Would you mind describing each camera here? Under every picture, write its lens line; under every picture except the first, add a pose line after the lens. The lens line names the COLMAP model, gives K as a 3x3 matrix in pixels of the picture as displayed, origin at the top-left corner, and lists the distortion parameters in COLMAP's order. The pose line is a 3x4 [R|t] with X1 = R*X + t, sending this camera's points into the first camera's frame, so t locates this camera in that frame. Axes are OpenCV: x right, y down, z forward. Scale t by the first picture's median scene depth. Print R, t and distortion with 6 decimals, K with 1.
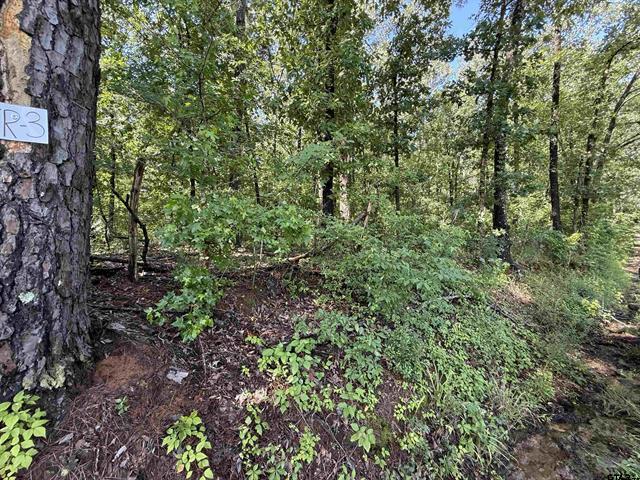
lens RADIAL K [[253.8, 0, 320.3], [0, 253.8, 240.7], [0, 0, 1]] dist [-0.001536, 0.000775]
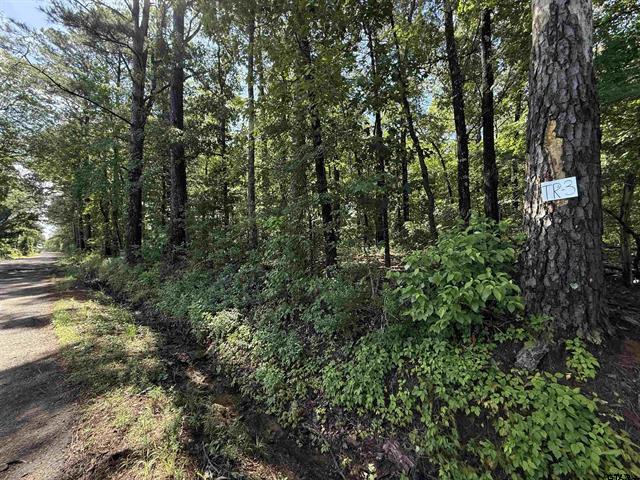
lens RADIAL K [[253.8, 0, 321.4], [0, 253.8, 239.3], [0, 0, 1]] dist [-0.001536, 0.000775]
pose [[0.143485, -0.044060, -0.988671, 0.273467], [0.026311, 0.998825, -0.040694, -0.059116], [0.989303, -0.020174, 0.144476, -0.759800]]
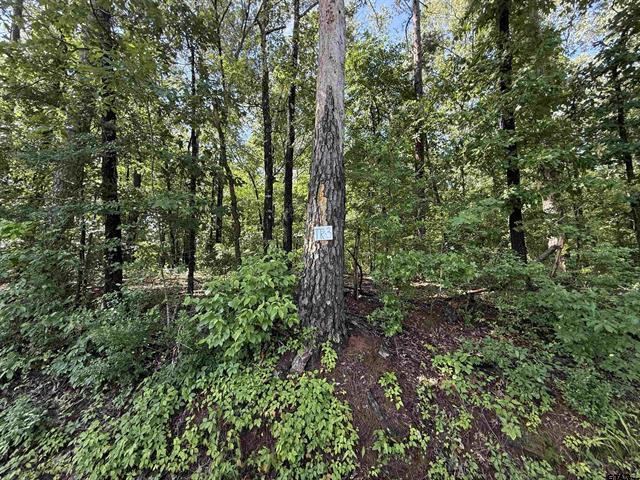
lens RADIAL K [[253.8, 0, 319.9], [0, 253.8, 239.2], [0, 0, 1]] dist [-0.001536, 0.000775]
pose [[0.751564, -0.079085, -0.654903, 0.355299], [0.004620, 0.993394, -0.114659, -0.084037], [0.659644, 0.083148, 0.746964, -0.738681]]
